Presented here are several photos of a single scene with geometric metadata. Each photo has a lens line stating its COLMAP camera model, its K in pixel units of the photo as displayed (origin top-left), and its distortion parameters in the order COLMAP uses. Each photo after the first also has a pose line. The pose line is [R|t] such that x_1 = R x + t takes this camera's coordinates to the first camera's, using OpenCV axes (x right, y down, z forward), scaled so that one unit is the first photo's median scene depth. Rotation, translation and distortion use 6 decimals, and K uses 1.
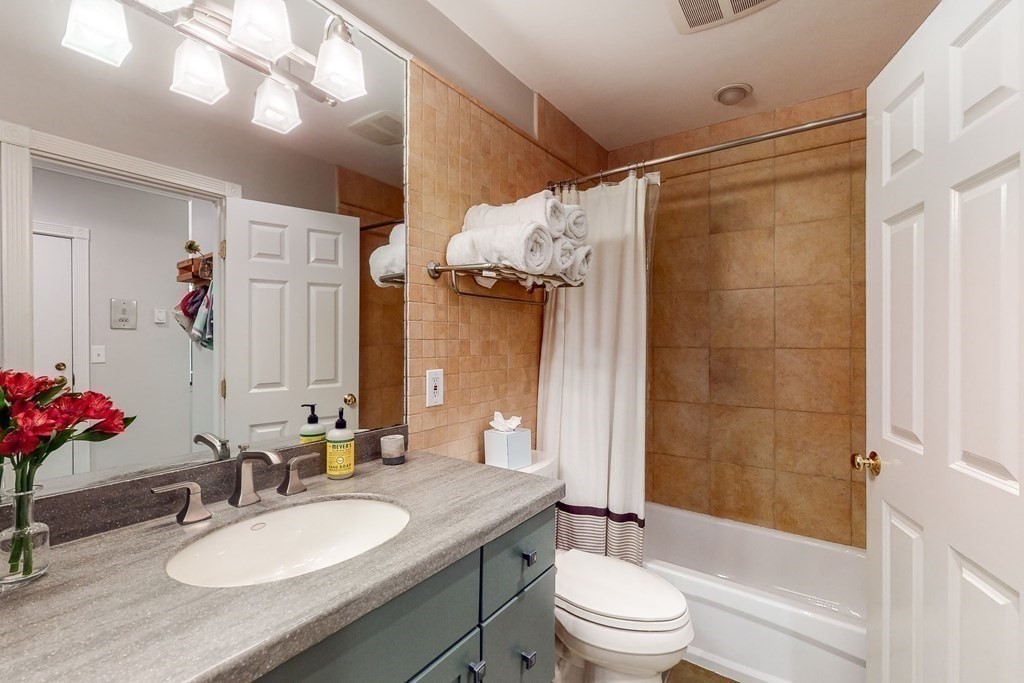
lens RADIAL K [[445.5, 0, 519.9], [0, 445.5, 340.7], [0, 0, 1]] dist [-0.000632, -0.000222]
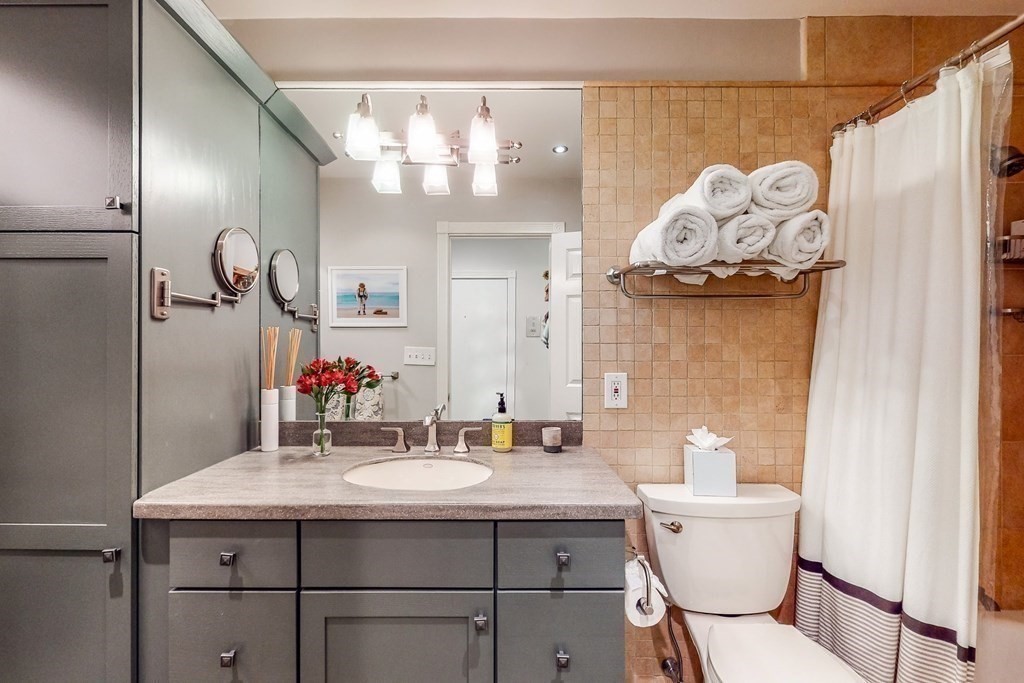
lens RADIAL K [[445.5, 0, 500.7], [0, 445.5, 344.8], [0, 0, 1]] dist [-0.000632, -0.000222]
pose [[0.581374, -0.002054, -0.813634, 0.492203], [-0.000663, 0.999995, -0.002999, 0.004024], [0.813636, 0.002283, 0.581370, 0.194686]]
